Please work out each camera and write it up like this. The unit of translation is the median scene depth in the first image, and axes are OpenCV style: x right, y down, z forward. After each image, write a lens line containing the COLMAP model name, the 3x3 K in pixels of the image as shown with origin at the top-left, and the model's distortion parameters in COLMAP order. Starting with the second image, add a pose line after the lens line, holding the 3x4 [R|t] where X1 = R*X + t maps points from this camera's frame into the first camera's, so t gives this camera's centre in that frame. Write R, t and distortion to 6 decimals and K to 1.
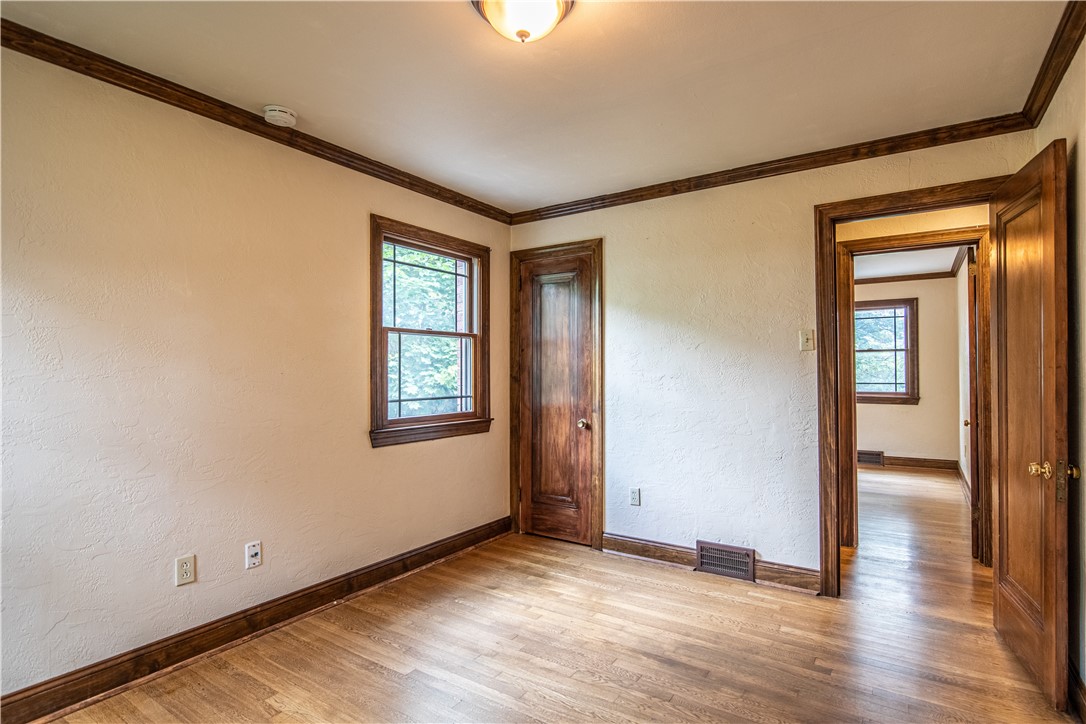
lens RADIAL K [[547.5, 0, 547.3], [0, 547.5, 359.4], [0, 0, 1]] dist [-0.003996, 0.000252]
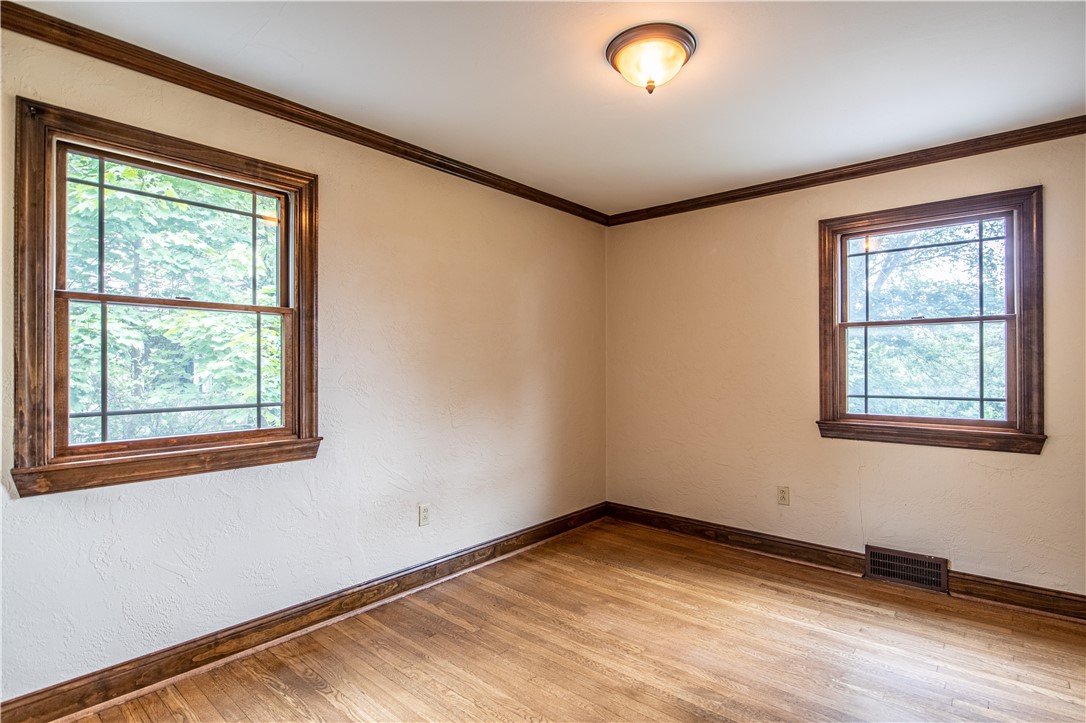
lens RADIAL K [[547.5, 0, 568.4], [0, 547.5, 358.1], [0, 0, 1]] dist [-0.003996, 0.000252]
pose [[0.992968, 0.002167, -0.118360, 0.332554], [-0.001942, 0.999996, 0.002016, 0.011203], [0.118364, -0.001772, 0.992969, 0.488998]]
